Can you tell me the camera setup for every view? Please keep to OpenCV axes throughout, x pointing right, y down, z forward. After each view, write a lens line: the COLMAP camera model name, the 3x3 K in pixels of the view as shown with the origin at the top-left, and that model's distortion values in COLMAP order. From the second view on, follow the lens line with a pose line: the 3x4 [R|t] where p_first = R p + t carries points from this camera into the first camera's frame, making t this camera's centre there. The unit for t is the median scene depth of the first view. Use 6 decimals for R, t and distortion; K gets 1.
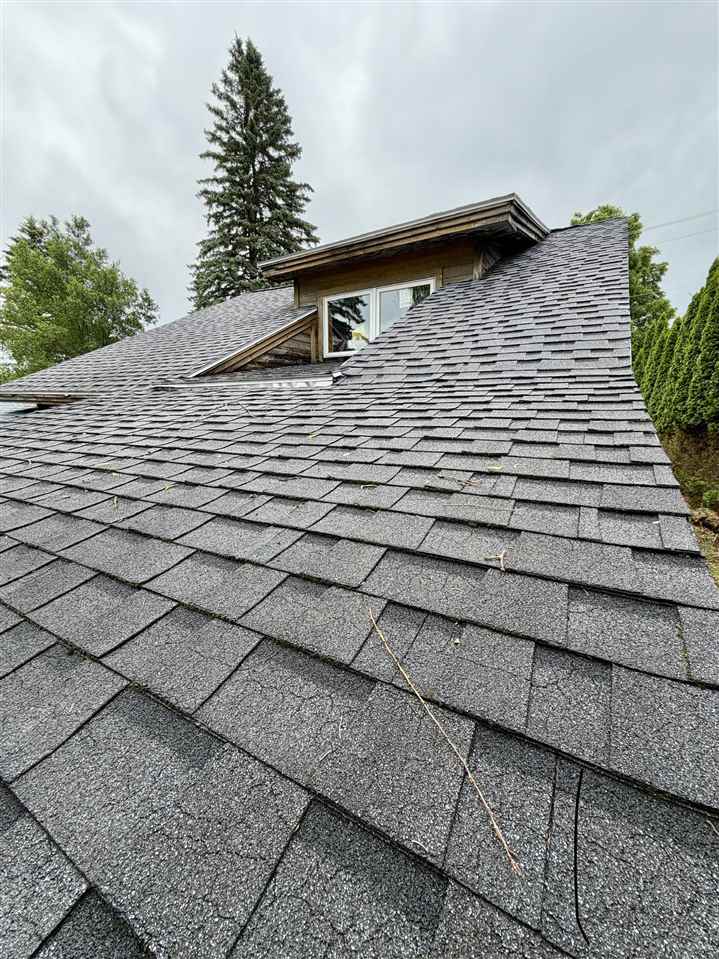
lens RADIAL K [[393.0, 0, 359.5], [0, 393.0, 479.5], [0, 0, 1]] dist [0.000694, -0.000668]
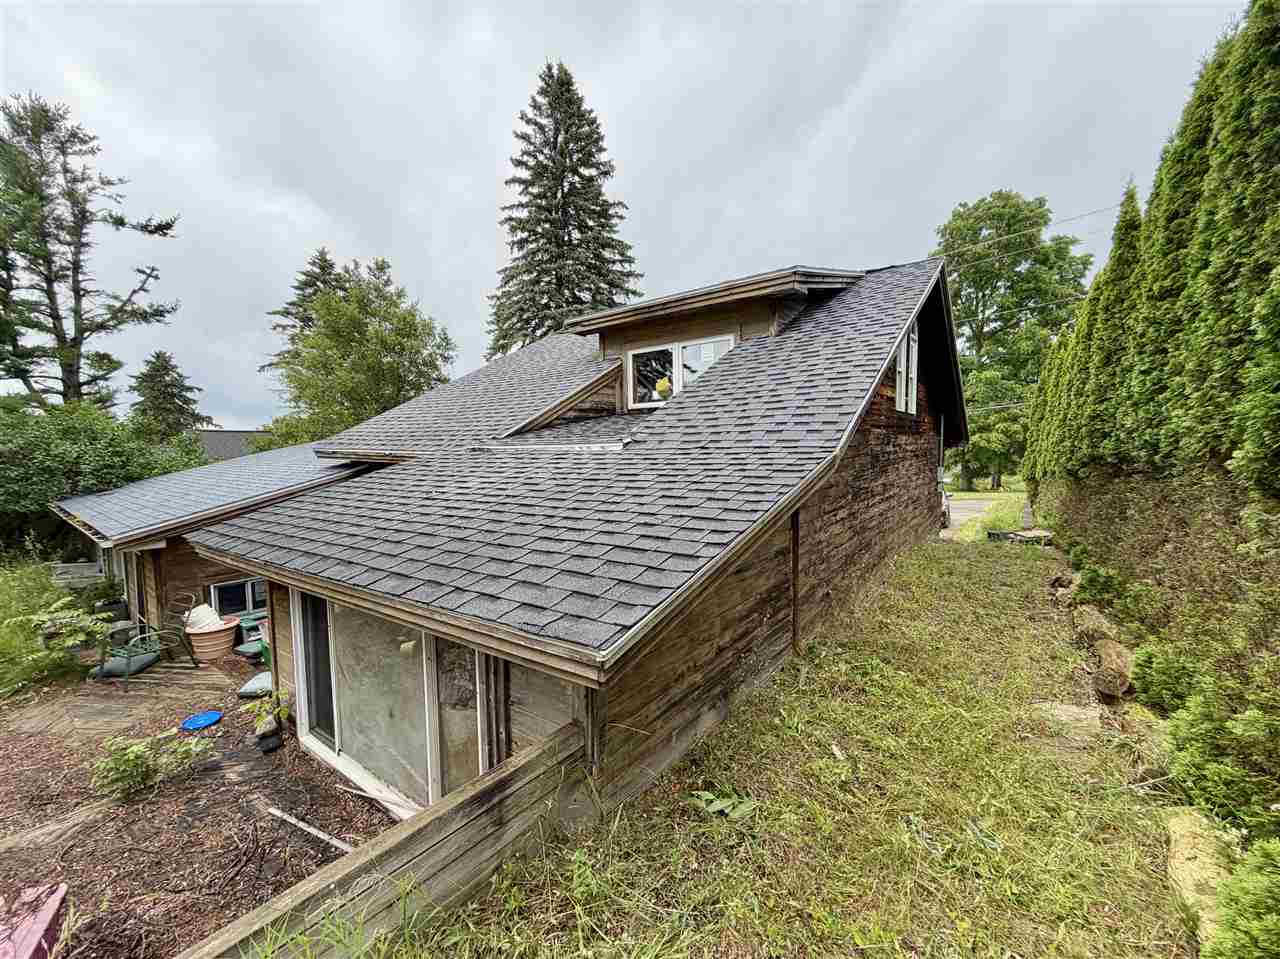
lens RADIAL K [[524.6, 0, 640.0], [0, 524.6, 479.5], [0, 0, 1]] dist [0.000694, -0.000668]
pose [[0.994739, -0.010361, -0.101914, 0.024625], [-0.001687, 0.993080, -0.117424, 0.006689], [0.102425, 0.116978, 0.987839, -0.095885]]
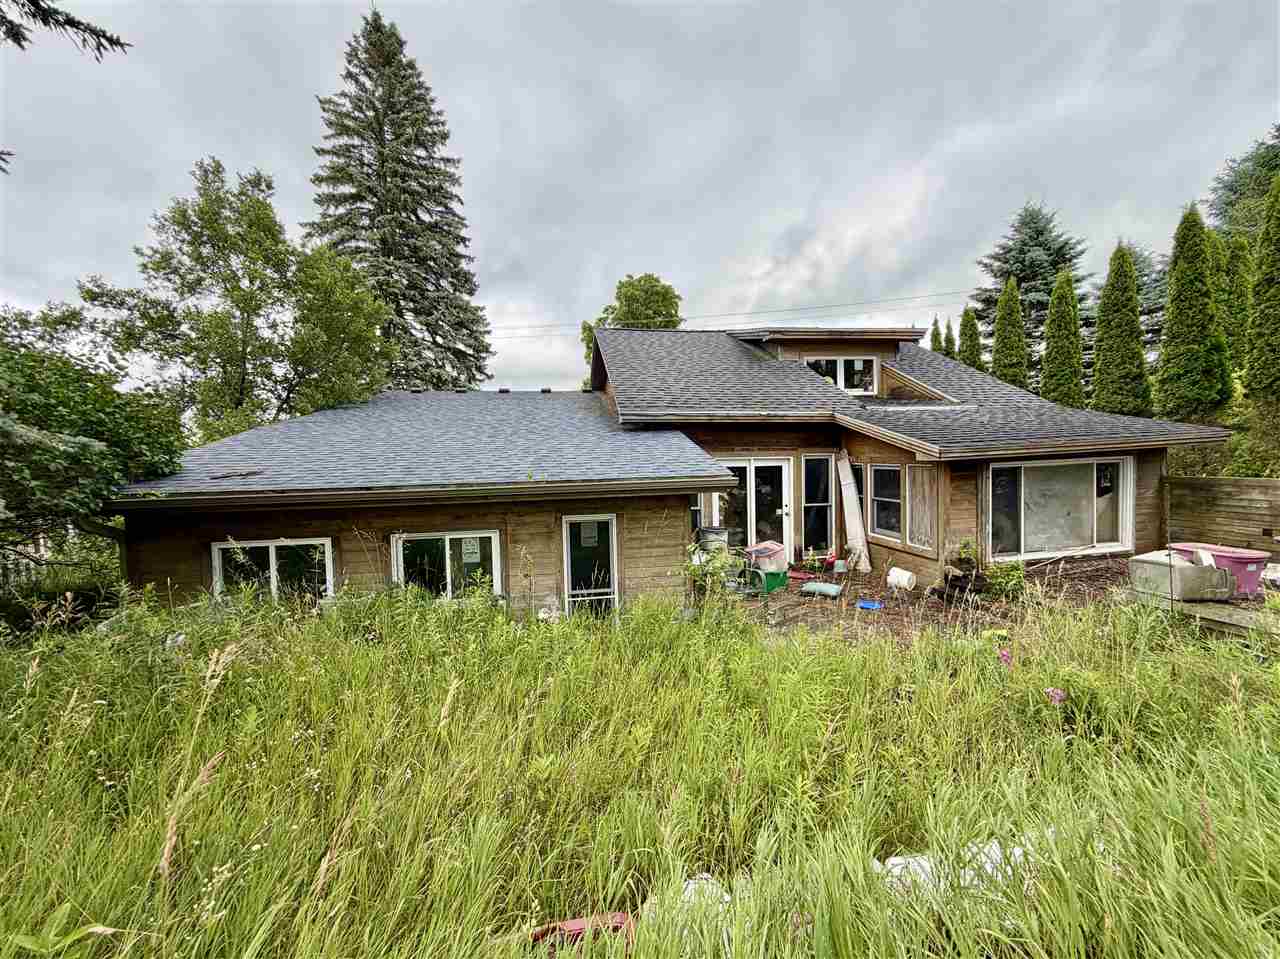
lens RADIAL K [[524.6, 0, 640.0], [0, 524.6, 479.5], [0, 0, 1]] dist [0.000694, -0.000668]
pose [[0.749589, -0.051088, 0.659929, -0.652154], [0.155235, 0.982778, -0.100245, 0.032488], [-0.643443, 0.177586, 0.744610, 0.003507]]
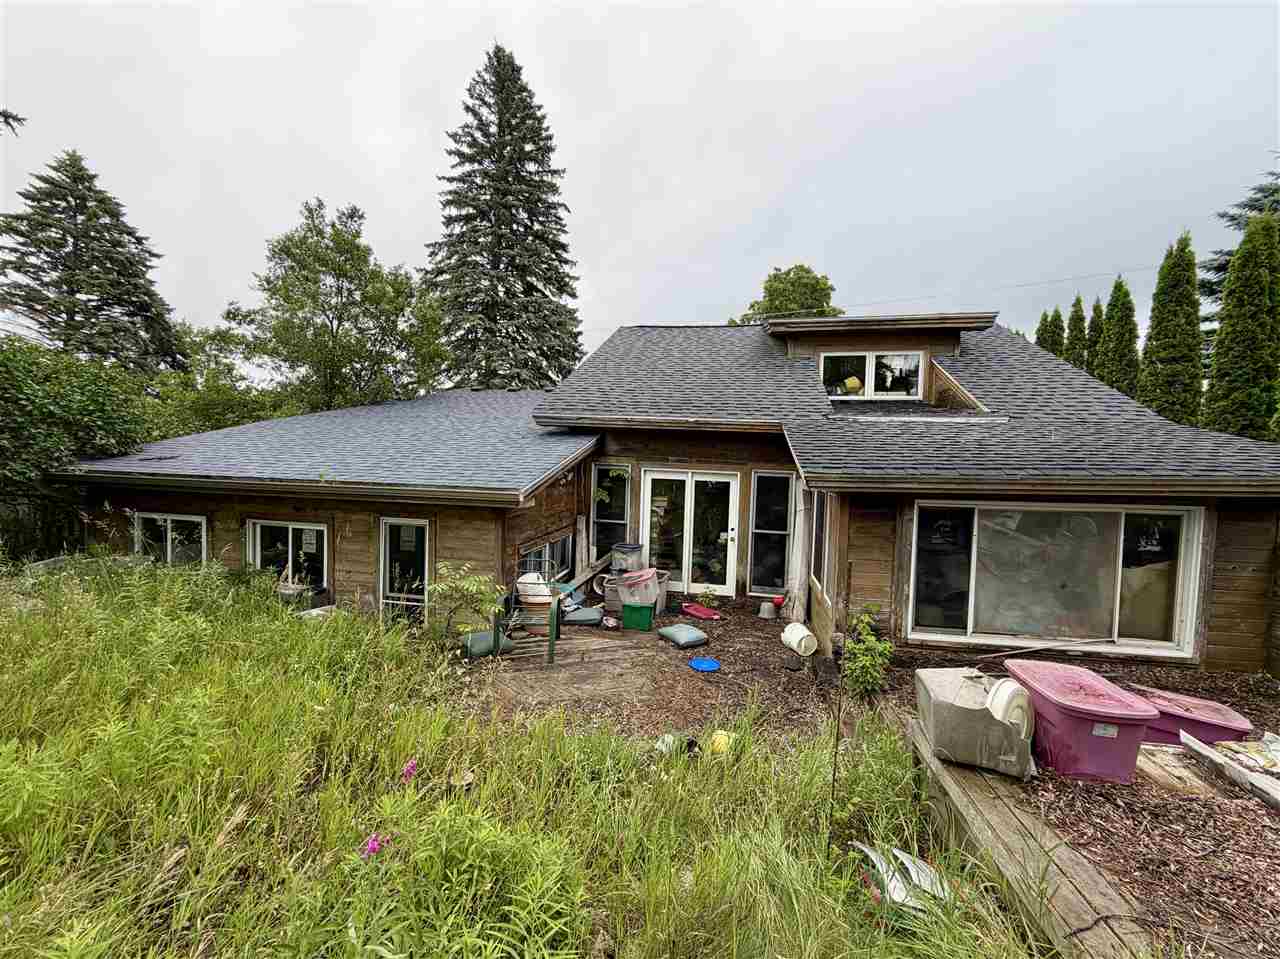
lens RADIAL K [[524.6, 0, 640.0], [0, 524.6, 479.5], [0, 0, 1]] dist [0.000694, -0.000668]
pose [[0.934947, 0.007609, 0.354706, -0.414851], [0.042804, 0.990048, -0.134062, 0.043234], [-0.352196, 0.140524, 0.925317, -0.090268]]
